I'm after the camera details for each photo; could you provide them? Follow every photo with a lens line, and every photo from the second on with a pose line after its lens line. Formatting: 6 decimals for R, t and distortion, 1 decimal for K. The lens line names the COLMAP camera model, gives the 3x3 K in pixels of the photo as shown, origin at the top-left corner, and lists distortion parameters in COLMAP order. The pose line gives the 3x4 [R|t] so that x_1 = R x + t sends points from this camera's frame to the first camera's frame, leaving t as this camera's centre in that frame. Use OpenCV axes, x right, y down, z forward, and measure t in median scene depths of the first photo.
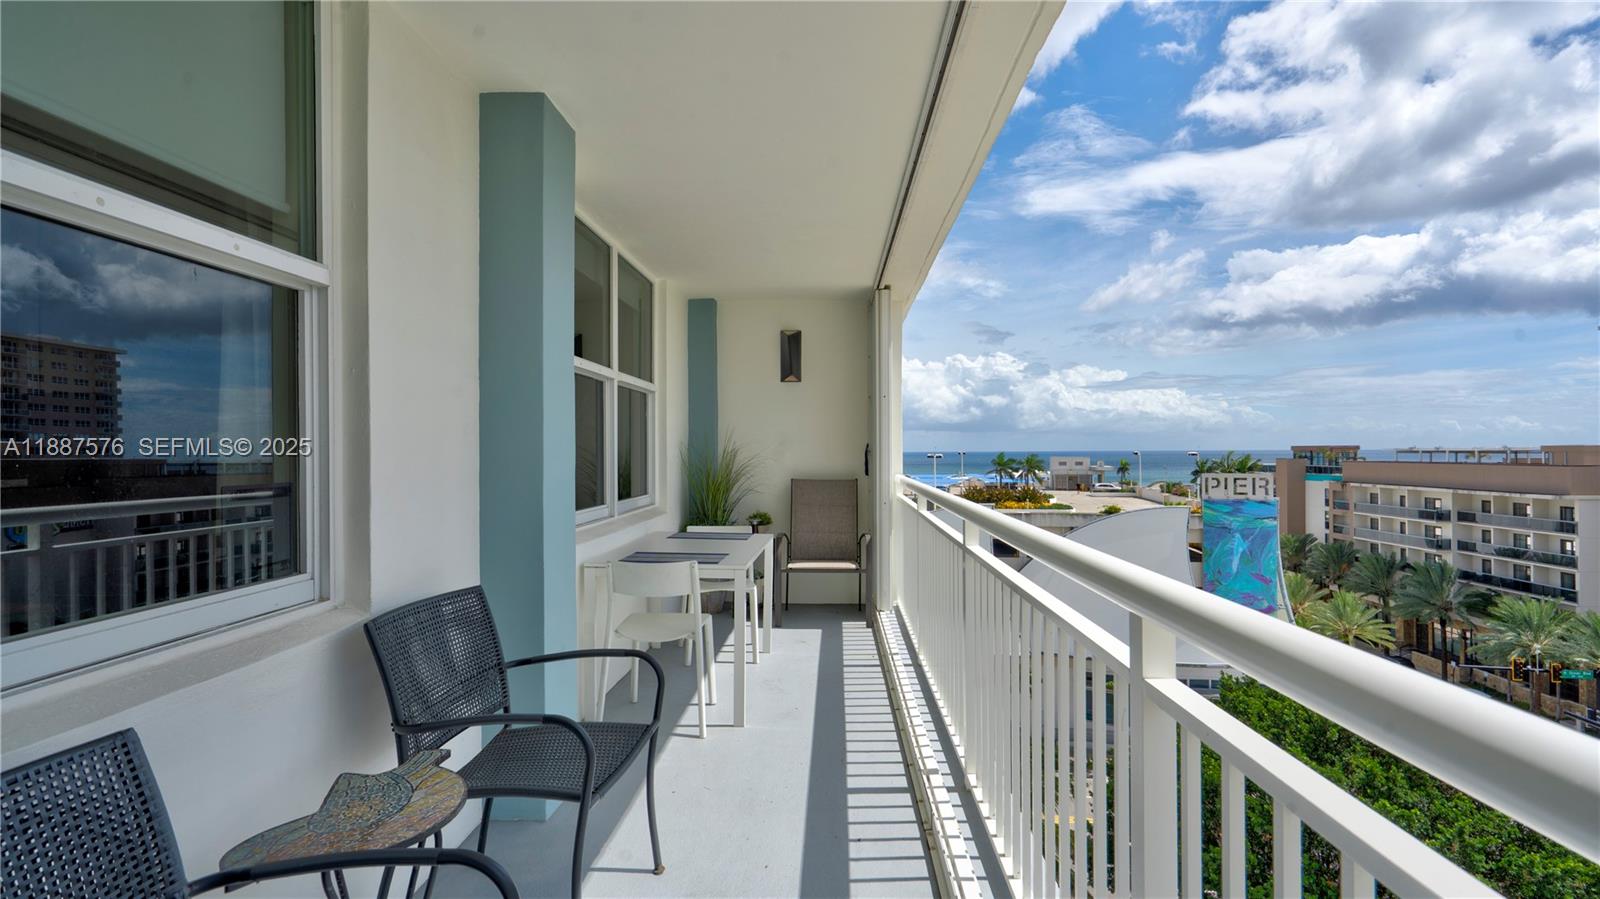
lens RADIAL K [[742.4, 0, 823.5], [0, 742.4, 447.9], [0, 0, 1]] dist [-0.028015, 0.009974]
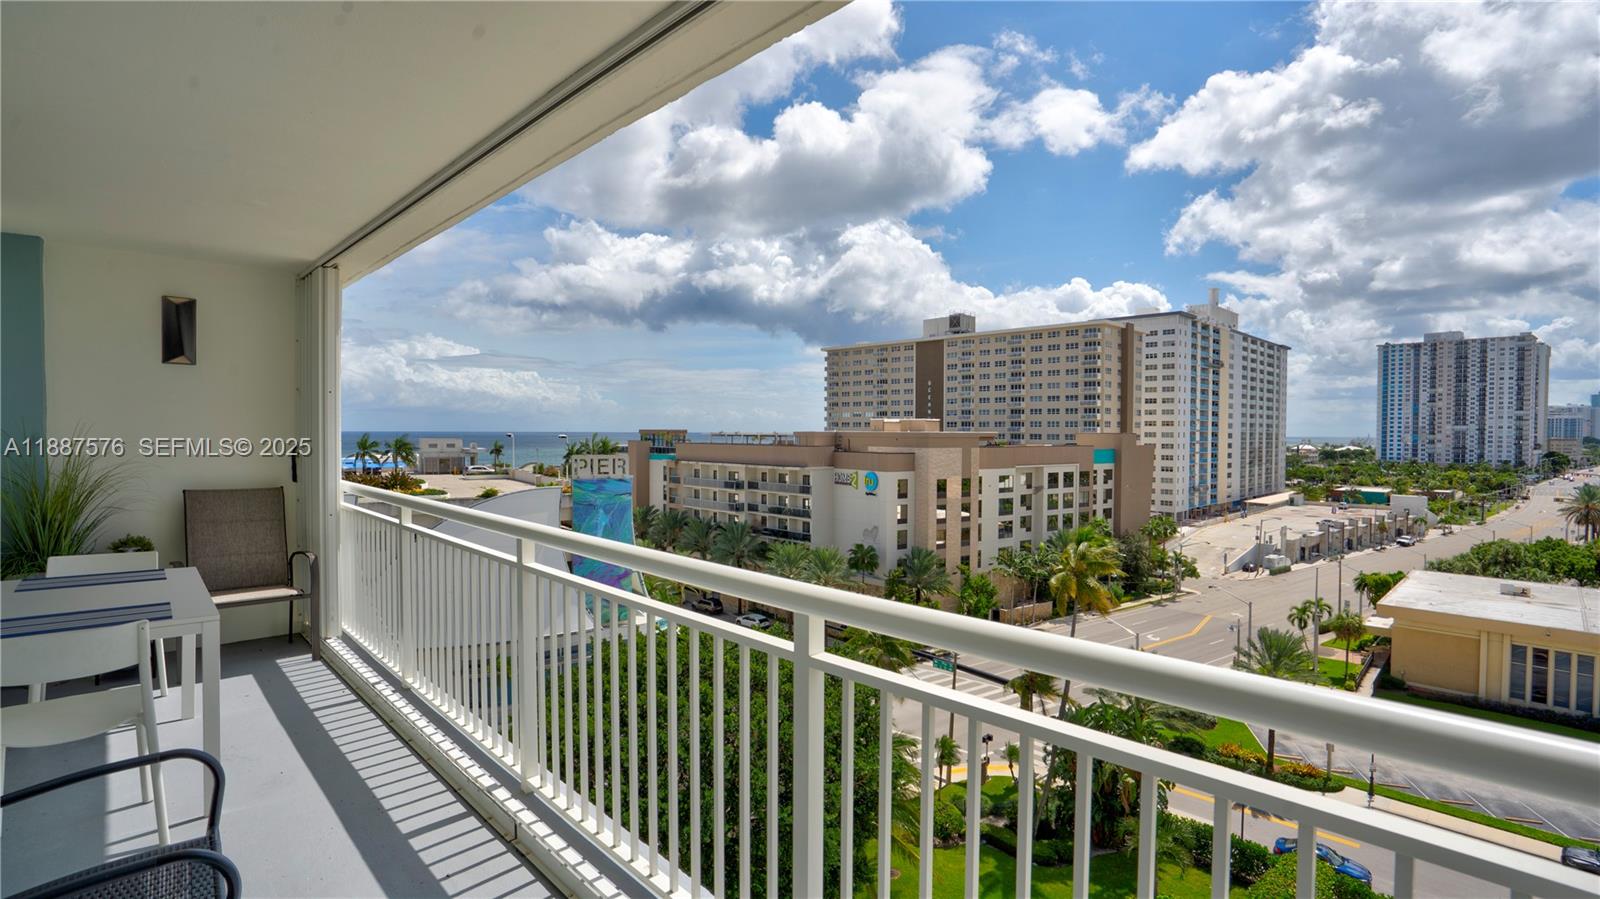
lens RADIAL K [[742.4, 0, 814.7], [0, 742.4, 453.3], [0, 0, 1]] dist [-0.028015, 0.009974]
pose [[0.686618, -0.007438, 0.726981, -0.173550], [-0.019691, 0.999391, 0.028823, -0.038142], [-0.726752, -0.034106, 0.686053, -0.003955]]
